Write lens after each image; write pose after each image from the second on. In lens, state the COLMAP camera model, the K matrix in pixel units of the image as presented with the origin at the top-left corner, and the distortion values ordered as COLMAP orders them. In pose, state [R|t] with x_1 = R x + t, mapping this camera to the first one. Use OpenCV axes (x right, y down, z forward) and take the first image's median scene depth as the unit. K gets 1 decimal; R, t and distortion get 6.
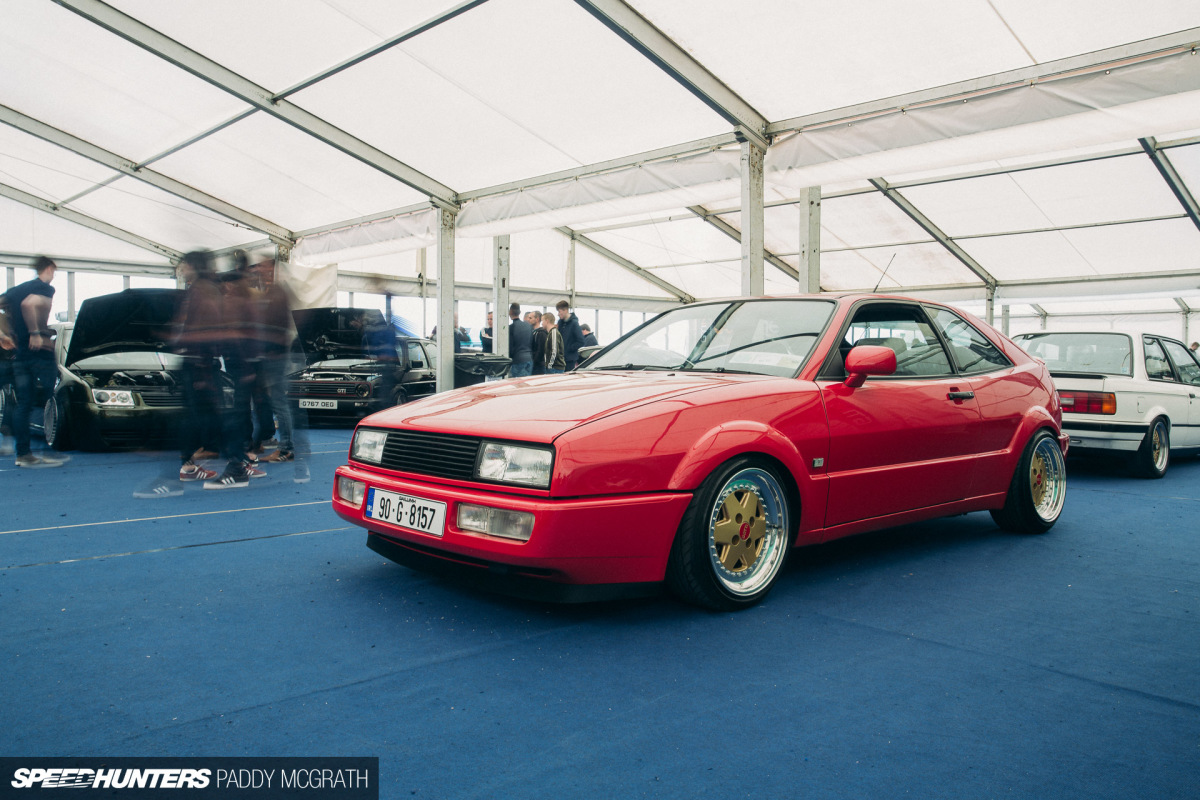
lens RADIAL K [[937.4, 0, 600.0], [0, 937.4, 400.0], [0, 0, 1]] dist [-0.005386, -0.001384]
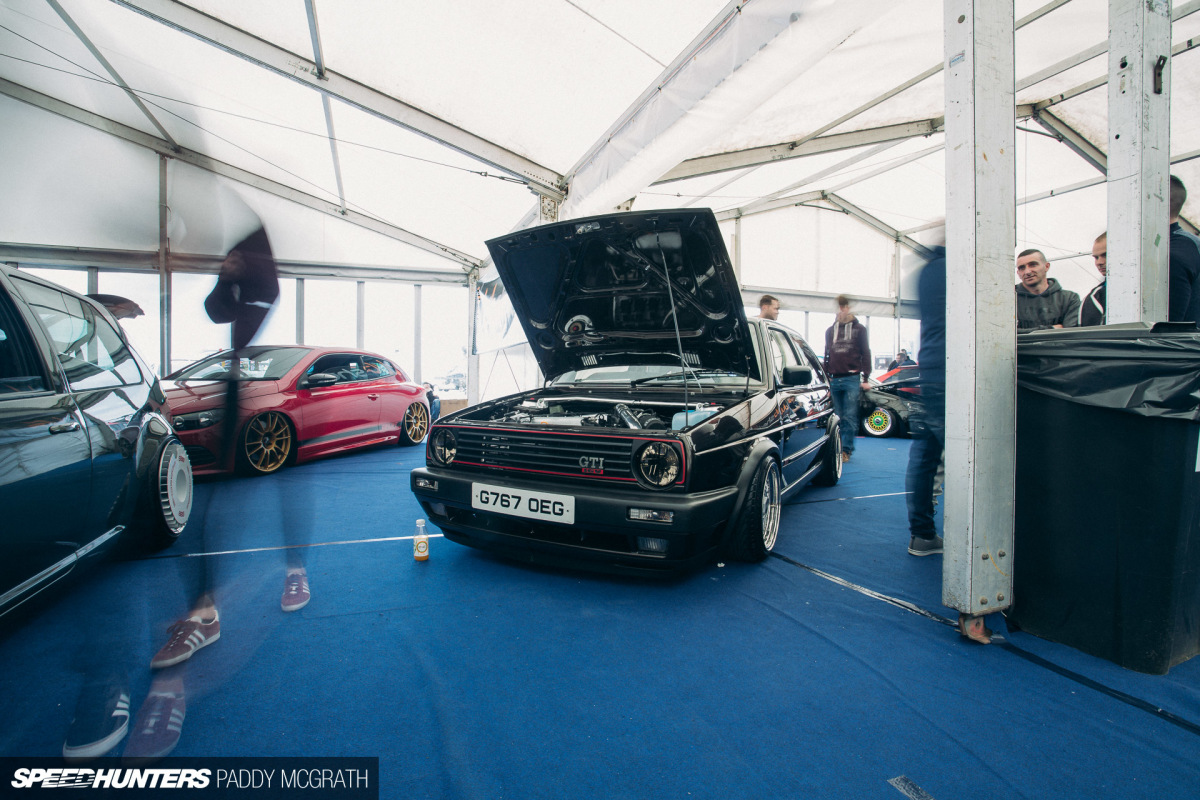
lens RADIAL K [[574.1, 0, 598.4], [0, 574.1, 383.6], [0, 0, 1]] dist [-0.002499, -0.000165]
pose [[0.929724, -0.003616, -0.368240, -0.188397], [-0.008776, 0.999450, -0.031970, -0.027423], [0.368153, 0.032955, 0.929181, 0.761955]]
